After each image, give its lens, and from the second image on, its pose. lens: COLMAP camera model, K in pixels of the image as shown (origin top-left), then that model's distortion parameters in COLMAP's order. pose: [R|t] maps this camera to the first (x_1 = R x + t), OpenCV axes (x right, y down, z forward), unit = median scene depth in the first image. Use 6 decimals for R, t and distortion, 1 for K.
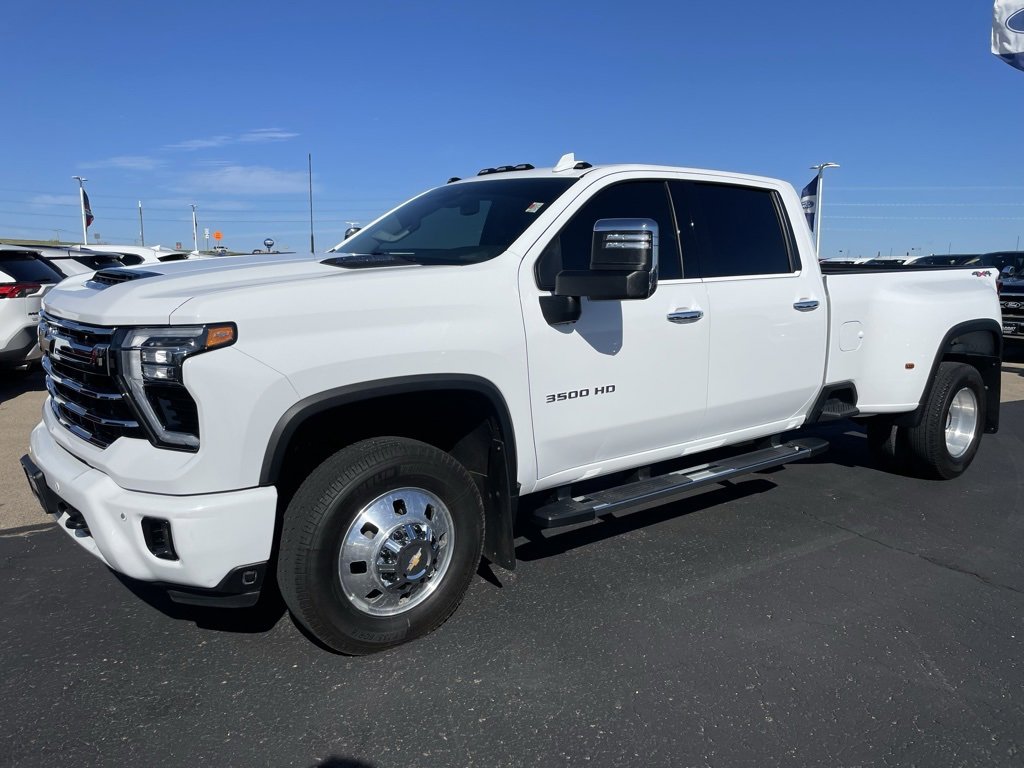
lens RADIAL K [[788.6, 0, 507.1], [0, 788.6, 388.9], [0, 0, 1]] dist [0.087220, -0.121885]
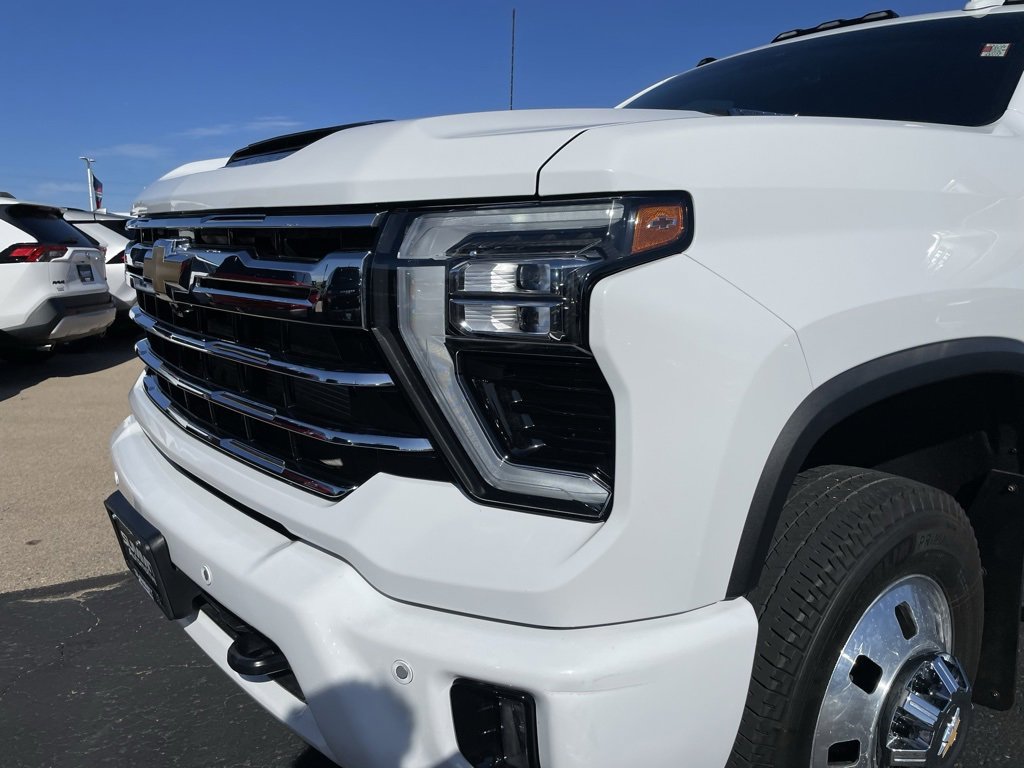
lens RADIAL K [[788.6, 0, 507.1], [0, 788.6, 388.9], [0, 0, 1]] dist [0.087220, -0.121885]
pose [[0.999971, 0.006868, -0.003416, -0.407916], [-0.006829, 0.999911, 0.011484, 0.009488], [0.003495, -0.011461, 0.999928, 0.571224]]
